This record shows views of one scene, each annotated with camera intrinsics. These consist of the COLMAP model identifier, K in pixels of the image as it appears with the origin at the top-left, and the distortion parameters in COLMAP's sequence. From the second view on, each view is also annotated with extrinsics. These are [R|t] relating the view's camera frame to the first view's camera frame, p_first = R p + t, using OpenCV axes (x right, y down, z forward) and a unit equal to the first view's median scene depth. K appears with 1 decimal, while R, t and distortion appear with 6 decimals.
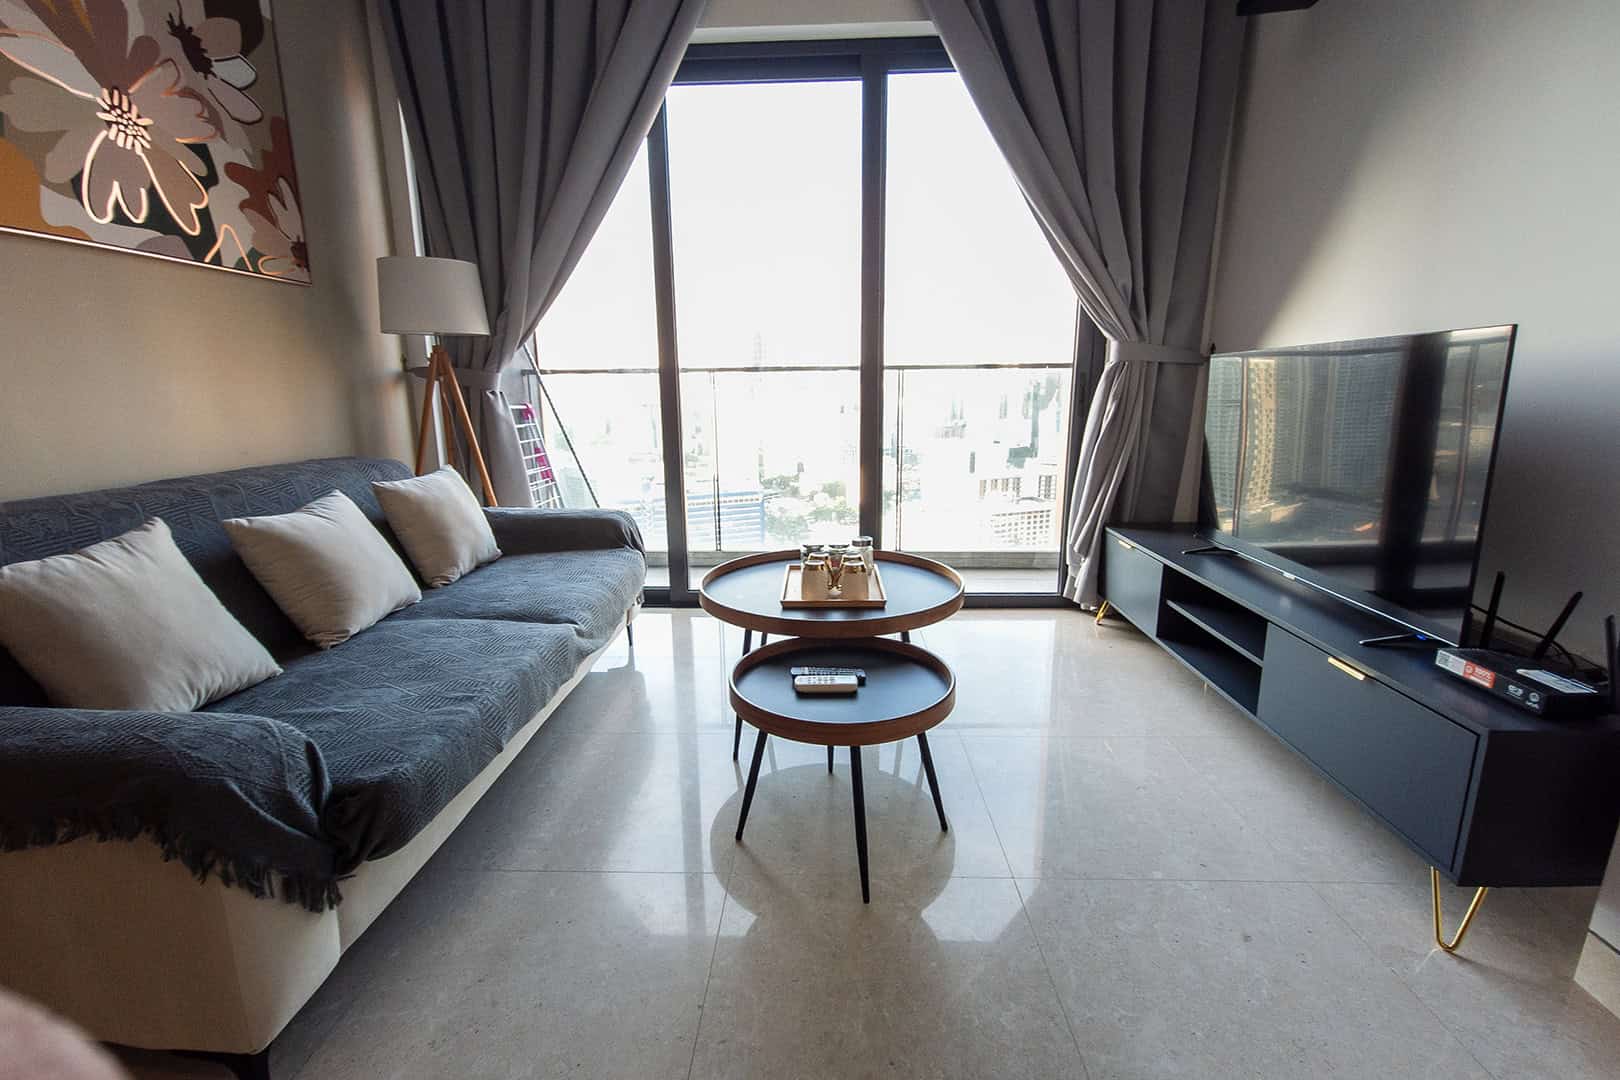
lens RADIAL K [[665.2, 0, 804.7], [0, 665.2, 531.0], [0, 0, 1]] dist [0.012682, -0.000111]
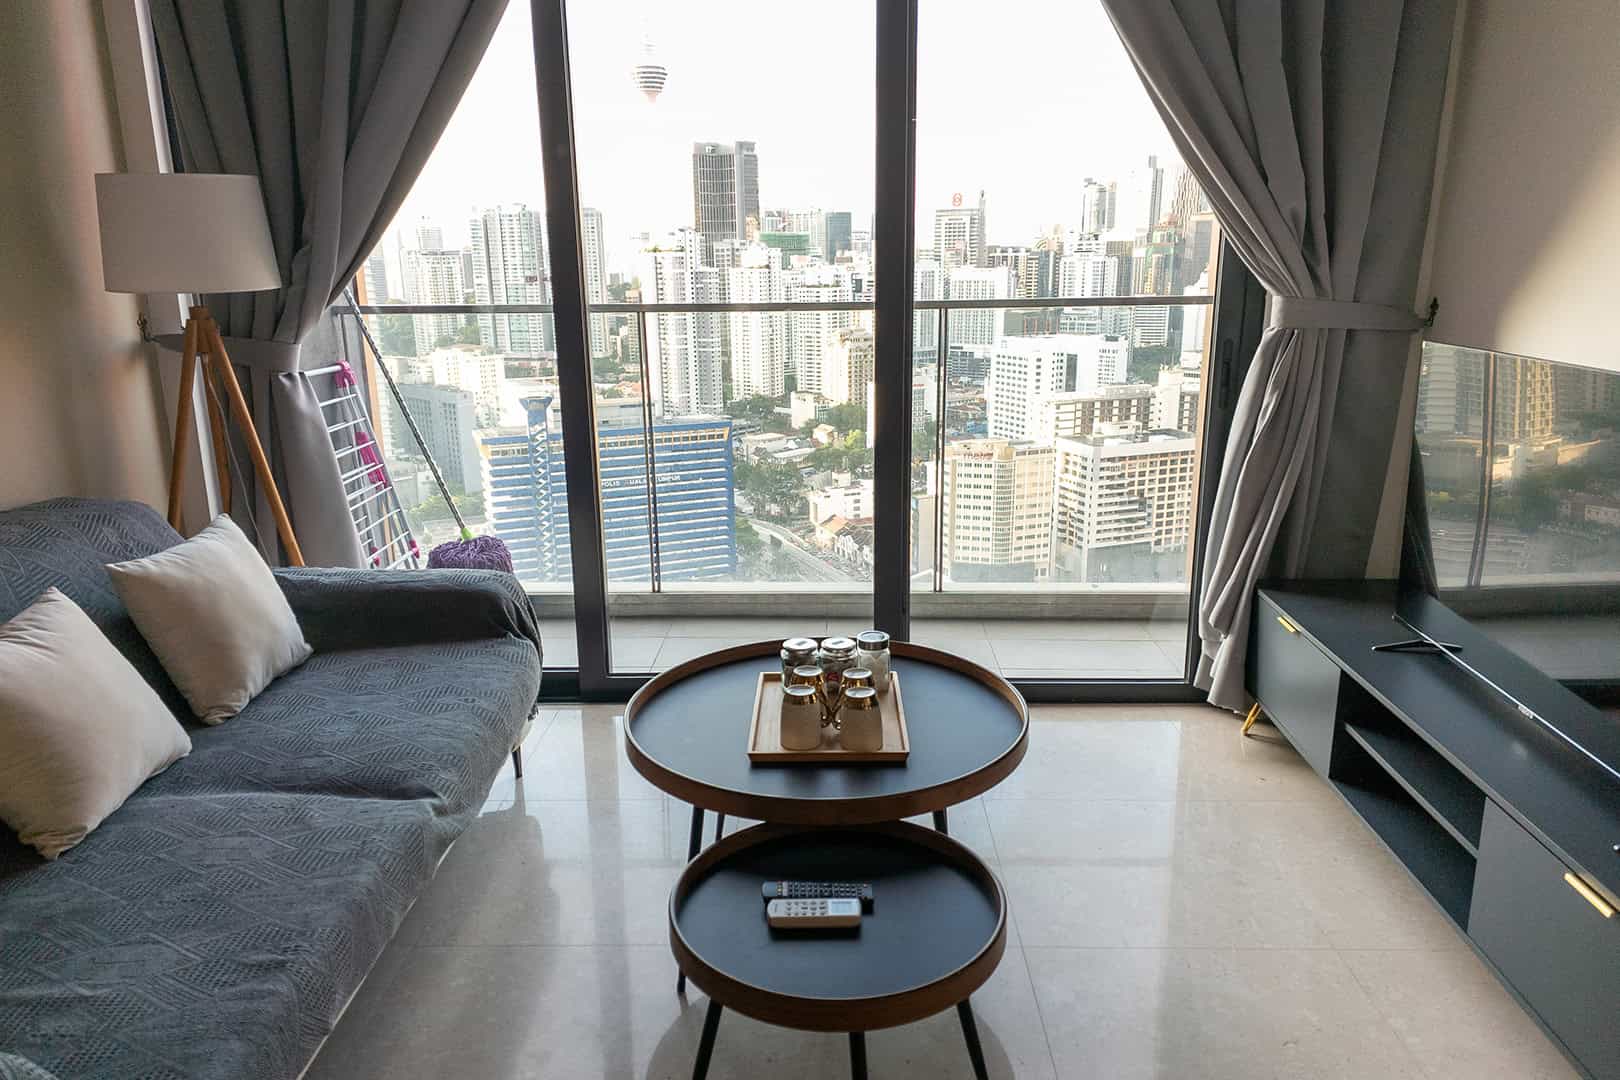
lens RADIAL K [[1081.1, 0, 810.0], [0, 1081.1, 540.0], [0, 0, 1]] dist [0.066592, -0.059870]
pose [[0.999929, -0.005100, 0.010763, 0.010704], [0.004524, 0.998591, 0.052874, -0.122535], [-0.011017, -0.052821, 0.998543, -0.044182]]
